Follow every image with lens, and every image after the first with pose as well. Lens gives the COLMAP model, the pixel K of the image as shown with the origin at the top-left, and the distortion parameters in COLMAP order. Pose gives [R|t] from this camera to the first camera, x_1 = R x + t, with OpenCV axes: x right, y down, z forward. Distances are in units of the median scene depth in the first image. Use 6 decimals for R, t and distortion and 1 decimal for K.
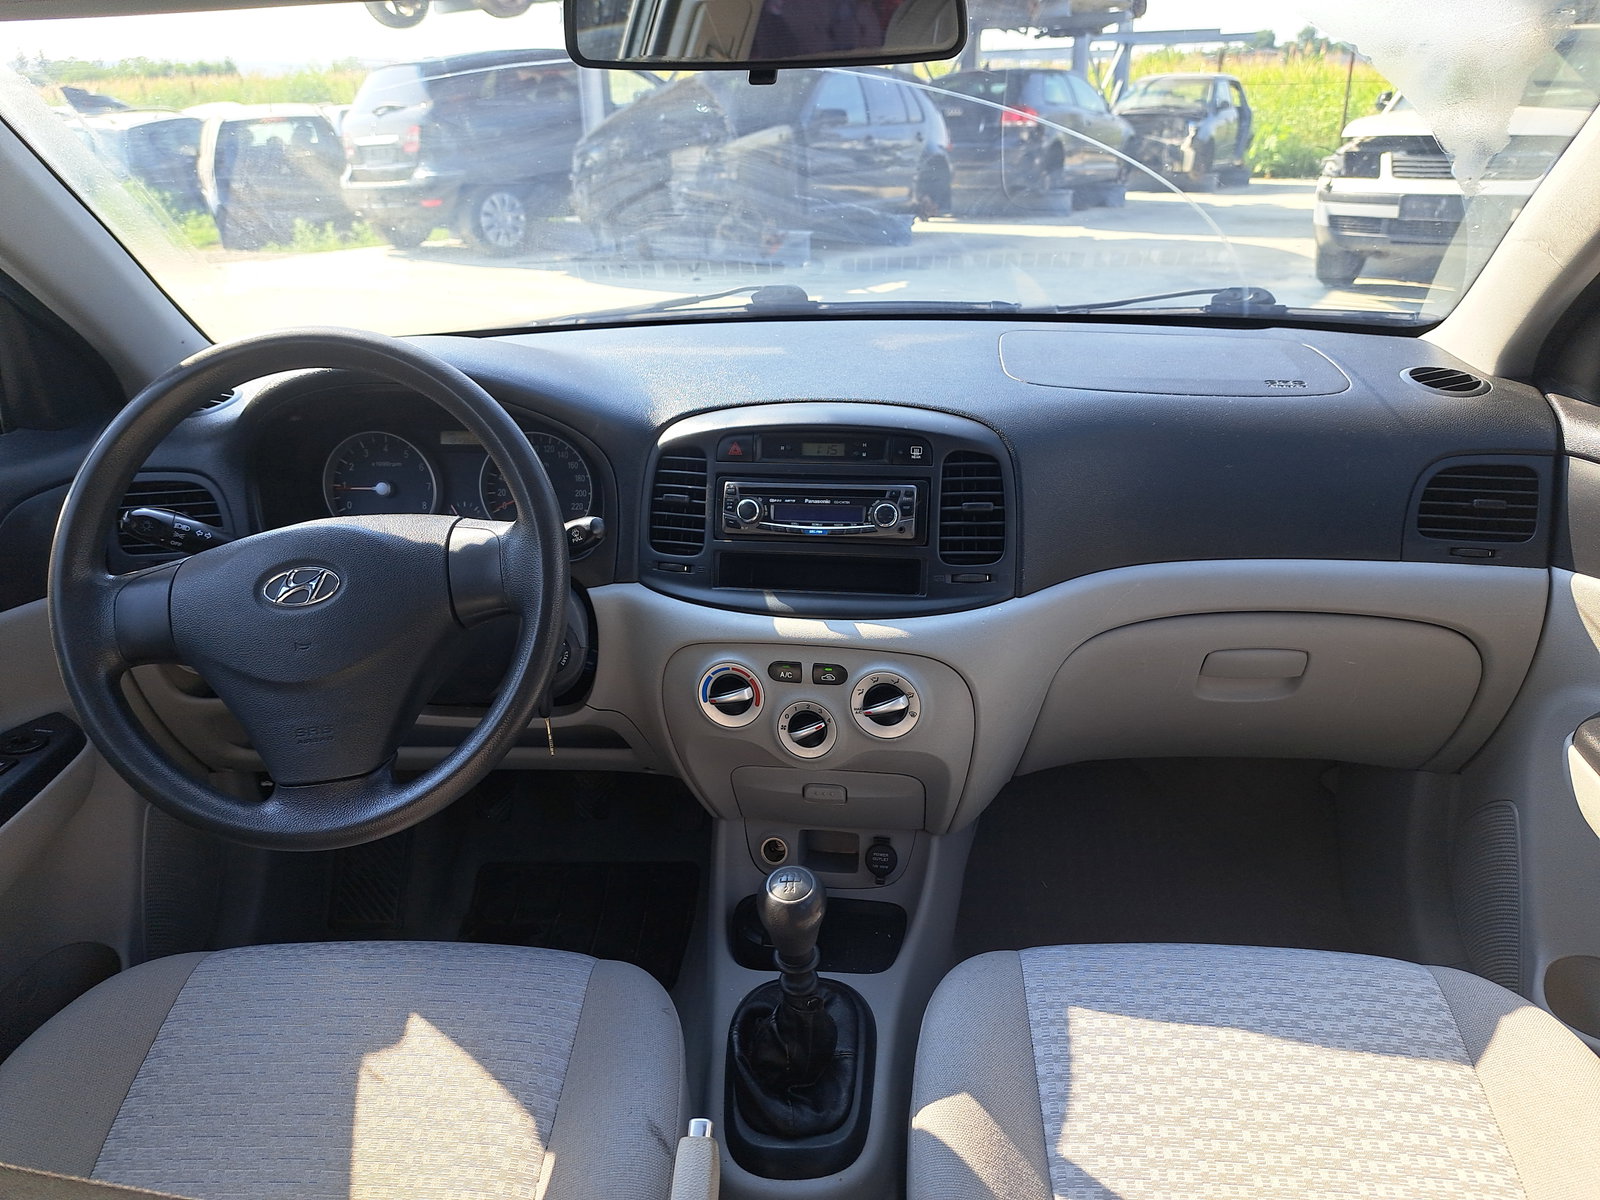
lens RADIAL K [[1162.5, 0, 813.0], [0, 1162.5, 643.3], [0, 0, 1]] dist [-0.005784, -0.007867]
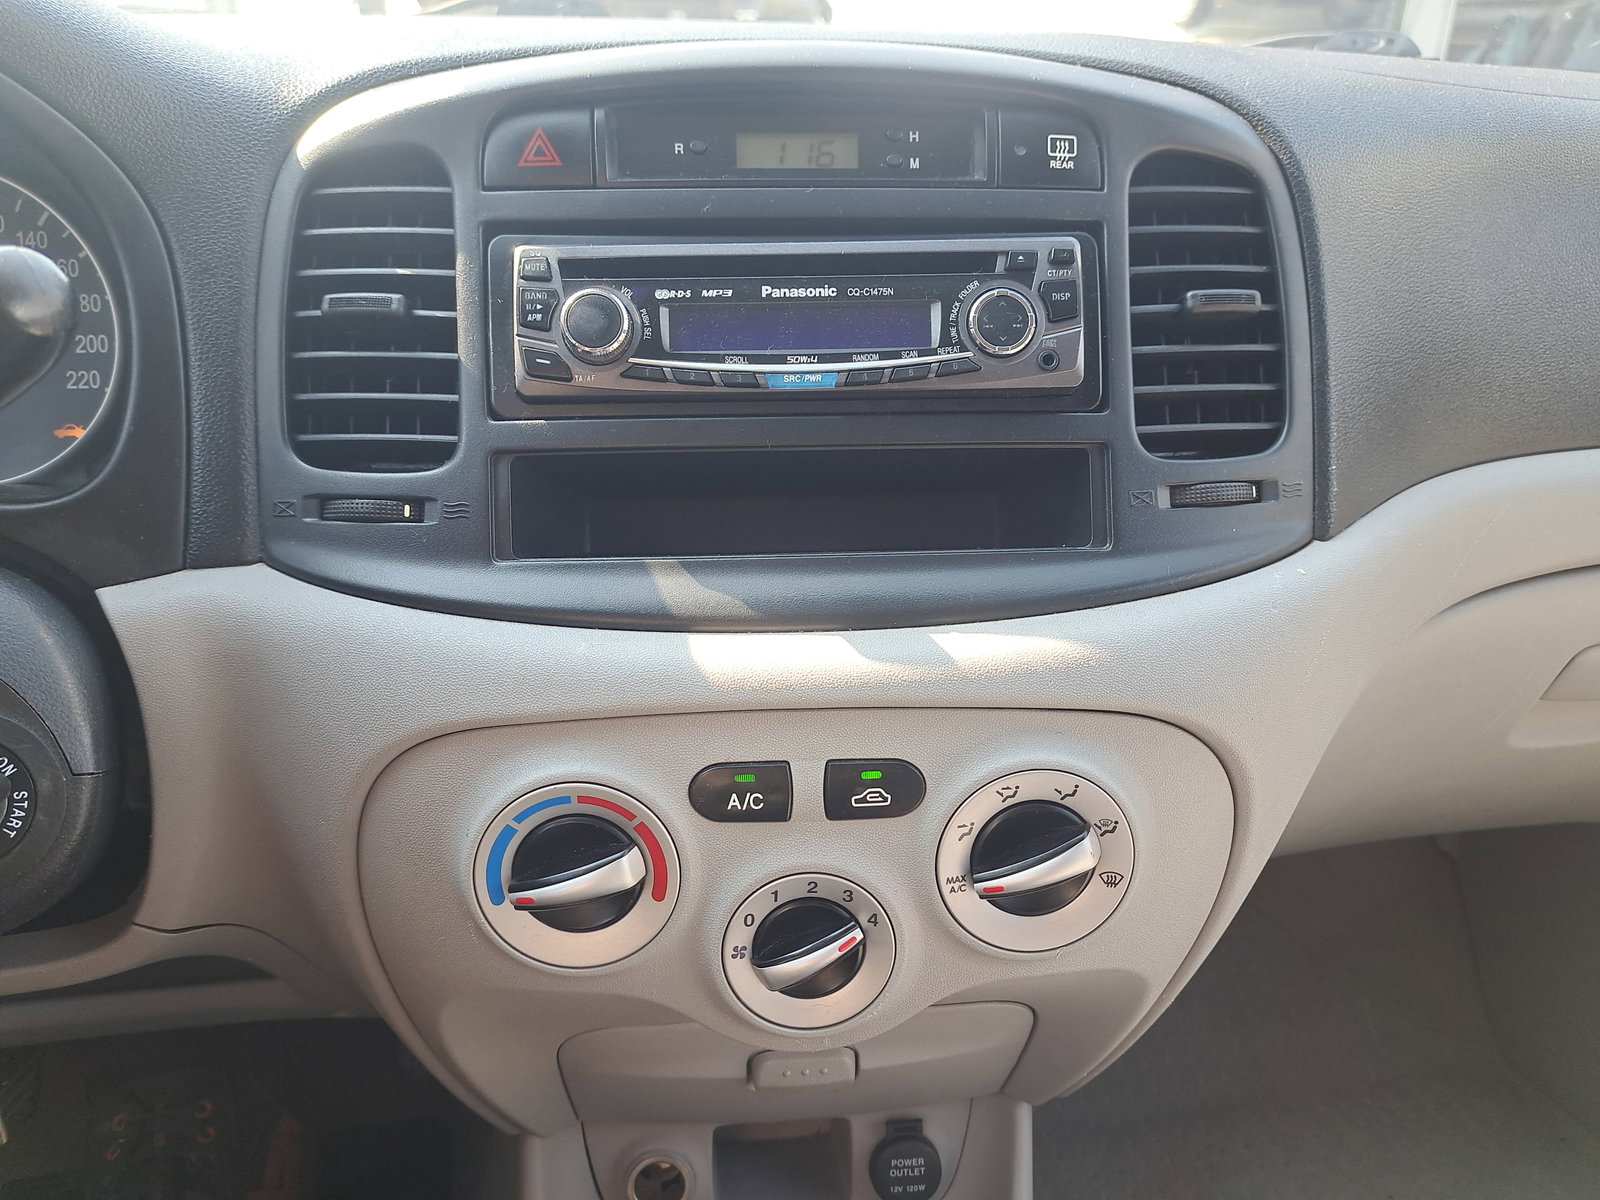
lens RADIAL K [[1162.5, 0, 813.0], [0, 1162.5, 643.3], [0, 0, 1]] dist [-0.005784, -0.007867]
pose [[0.966286, -0.068036, 0.248321, -0.084177], [0.075464, 0.996938, -0.020506, -0.010375], [-0.246165, 0.038554, 0.968461, 0.662701]]
